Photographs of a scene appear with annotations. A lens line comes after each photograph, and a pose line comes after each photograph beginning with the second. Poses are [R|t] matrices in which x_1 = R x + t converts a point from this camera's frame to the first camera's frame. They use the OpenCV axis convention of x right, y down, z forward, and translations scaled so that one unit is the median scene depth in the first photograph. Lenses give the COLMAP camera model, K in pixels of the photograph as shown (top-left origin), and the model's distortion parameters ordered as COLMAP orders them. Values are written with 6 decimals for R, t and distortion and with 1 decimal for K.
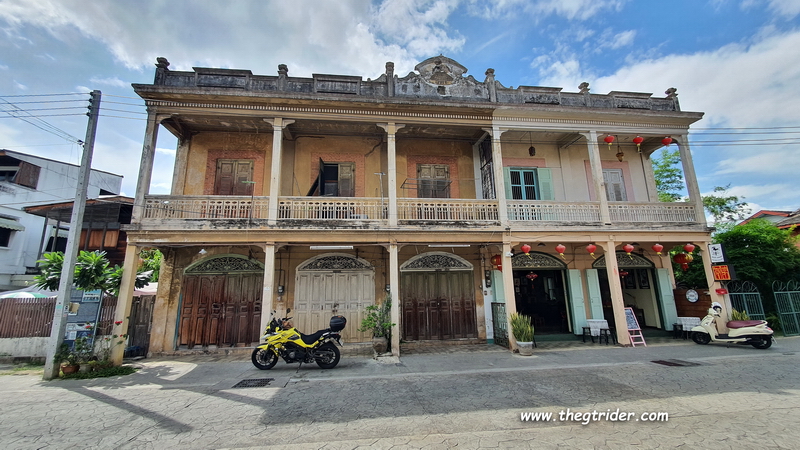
lens RADIAL K [[315.4, 0, 399.1], [0, 315.4, 226.3], [0, 0, 1]] dist [0.002219, -0.000039]
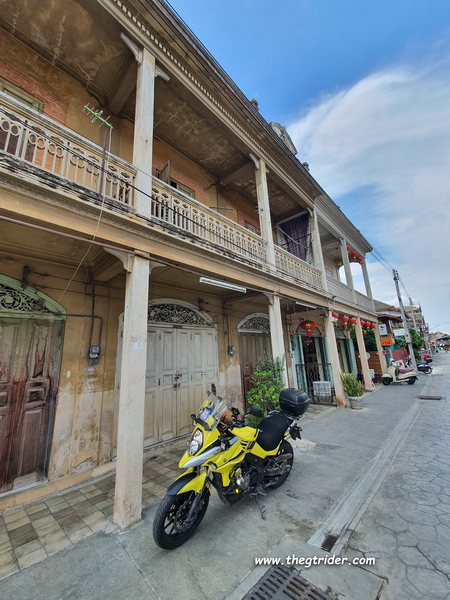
lens RADIAL K [[237.8, 0, 224.0], [0, 237.8, 299.3], [0, 0, 1]] dist [-0.002053, -0.000254]
pose [[0.768126, 0.134066, 0.626106, -0.468432], [-0.094695, 0.990867, -0.095996, 0.128982], [-0.633258, 0.014448, 0.773806, 0.555269]]
